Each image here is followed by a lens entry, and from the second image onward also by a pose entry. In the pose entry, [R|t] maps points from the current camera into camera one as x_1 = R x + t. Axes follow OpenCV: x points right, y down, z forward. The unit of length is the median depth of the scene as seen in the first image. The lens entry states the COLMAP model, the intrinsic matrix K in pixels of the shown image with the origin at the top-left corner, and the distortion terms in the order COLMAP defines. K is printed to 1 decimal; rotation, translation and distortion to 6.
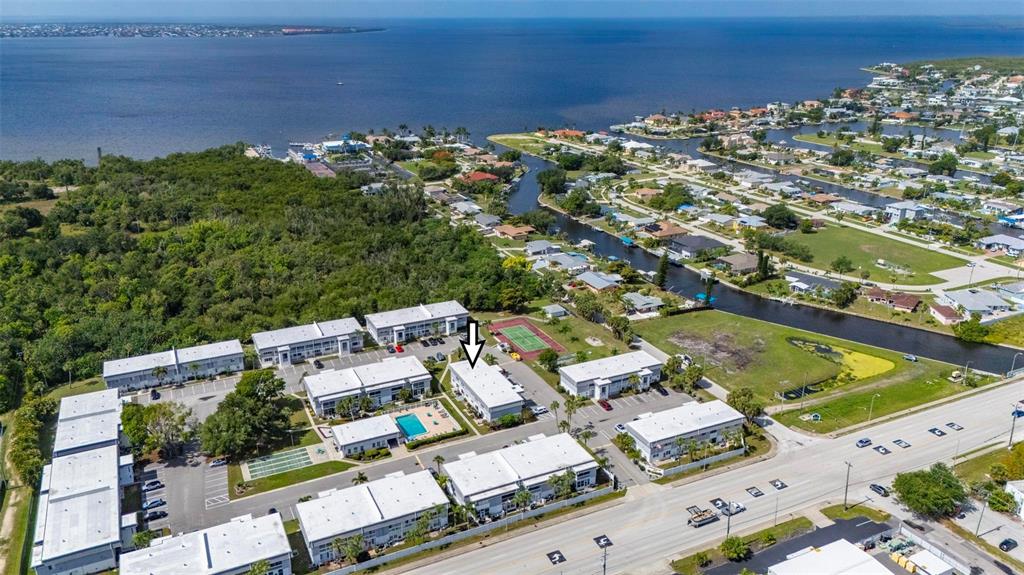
lens RADIAL K [[759.1, 0, 512.0], [0, 759.1, 287.5], [0, 0, 1]] dist [0.088988, -0.092557]
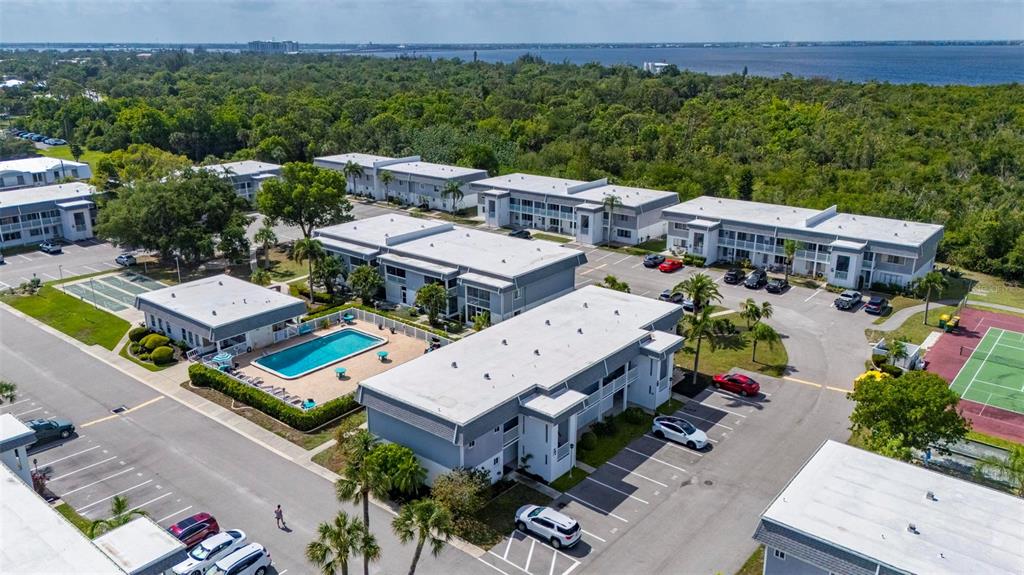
lens RADIAL K [[759.1, 0, 512.0], [0, 759.1, 287.5], [0, 0, 1]] dist [0.088988, -0.092557]
pose [[0.421380, 0.279392, -0.862774, 0.179852], [-0.305882, 0.939399, 0.154812, 0.055901], [0.853742, 0.198672, 0.481305, 0.753744]]
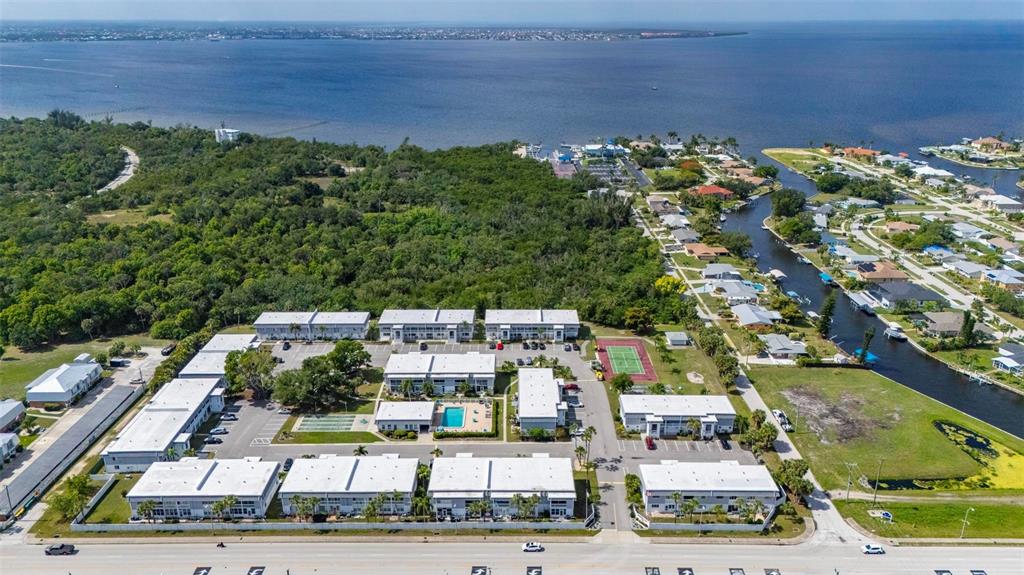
lens RADIAL K [[759.1, 0, 512.0], [0, 759.1, 287.5], [0, 0, 1]] dist [0.088988, -0.092557]
pose [[0.899532, 0.147794, -0.411095, 0.290204], [-0.149431, 0.988365, 0.028354, -0.031820], [0.410503, 0.035925, 0.911151, 0.059893]]
